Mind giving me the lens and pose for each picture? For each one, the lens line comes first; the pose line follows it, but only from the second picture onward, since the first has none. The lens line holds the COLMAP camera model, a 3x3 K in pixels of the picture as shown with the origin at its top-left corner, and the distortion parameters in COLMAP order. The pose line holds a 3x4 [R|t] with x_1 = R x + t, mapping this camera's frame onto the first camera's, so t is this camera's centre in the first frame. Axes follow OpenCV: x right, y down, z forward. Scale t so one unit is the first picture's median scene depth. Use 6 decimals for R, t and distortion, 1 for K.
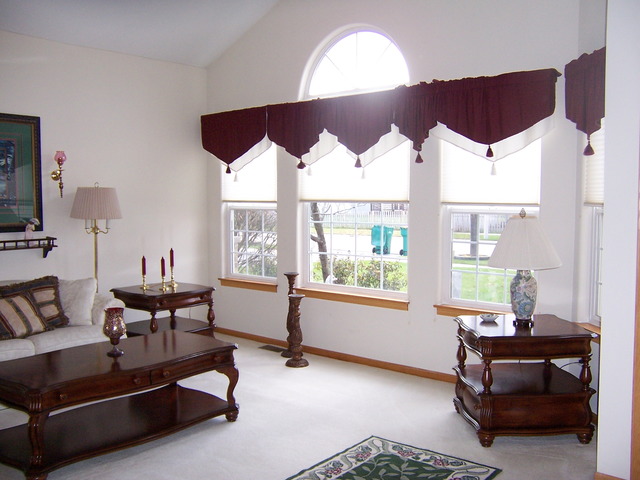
lens RADIAL K [[633.4, 0, 329.9], [0, 633.4, 238.6], [0, 0, 1]] dist [-0.141687, 0.209742]
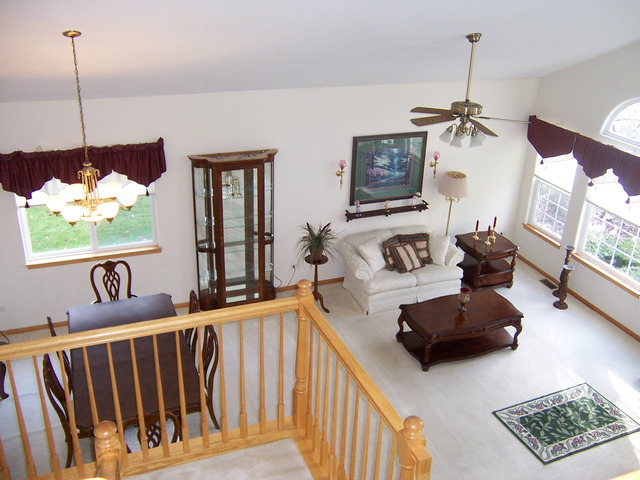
lens RADIAL K [[633.4, 0, 329.9], [0, 633.4, 238.6], [0, 0, 1]] dist [-0.141687, 0.209742]
pose [[0.888279, 0.225744, -0.399999, 0.023594], [-0.069067, 0.926630, 0.369577, -0.515880], [0.454081, -0.300660, 0.838698, -0.564959]]
